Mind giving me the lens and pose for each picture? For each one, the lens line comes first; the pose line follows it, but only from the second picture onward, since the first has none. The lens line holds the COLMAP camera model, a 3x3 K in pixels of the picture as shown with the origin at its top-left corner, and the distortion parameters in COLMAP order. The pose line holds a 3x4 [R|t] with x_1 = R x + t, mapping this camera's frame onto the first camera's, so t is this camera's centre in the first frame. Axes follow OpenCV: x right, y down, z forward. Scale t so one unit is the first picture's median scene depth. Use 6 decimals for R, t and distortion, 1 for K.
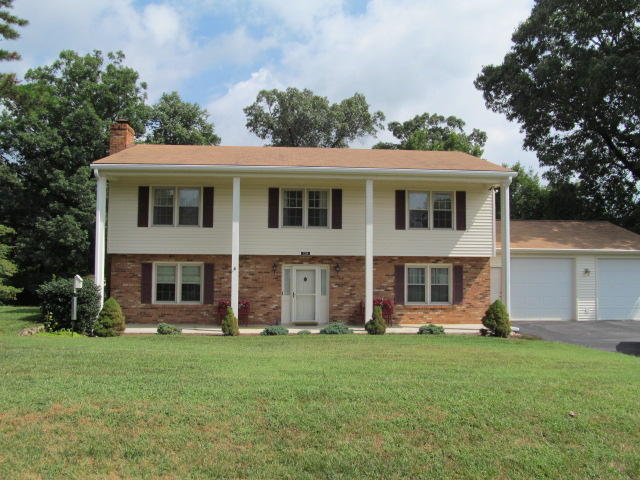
lens RADIAL K [[562.1, 0, 322.2], [0, 562.1, 241.4], [0, 0, 1]] dist [-0.047143, -0.011088]
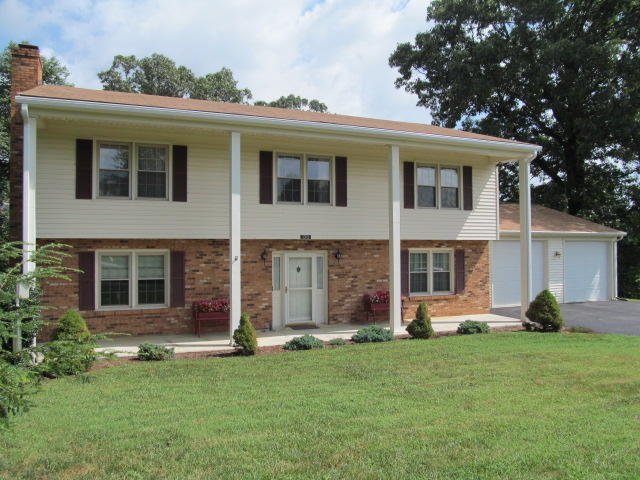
lens RADIAL K [[526.9, 0, 322.8], [0, 526.9, 241.8], [0, 0, 1]] dist [-0.053190, 0.010441]
pose [[0.944663, -0.006387, 0.327979, -0.241819], [-0.005488, 0.999363, 0.035269, 0.001995], [-0.327995, -0.035117, 0.944026, 0.289542]]
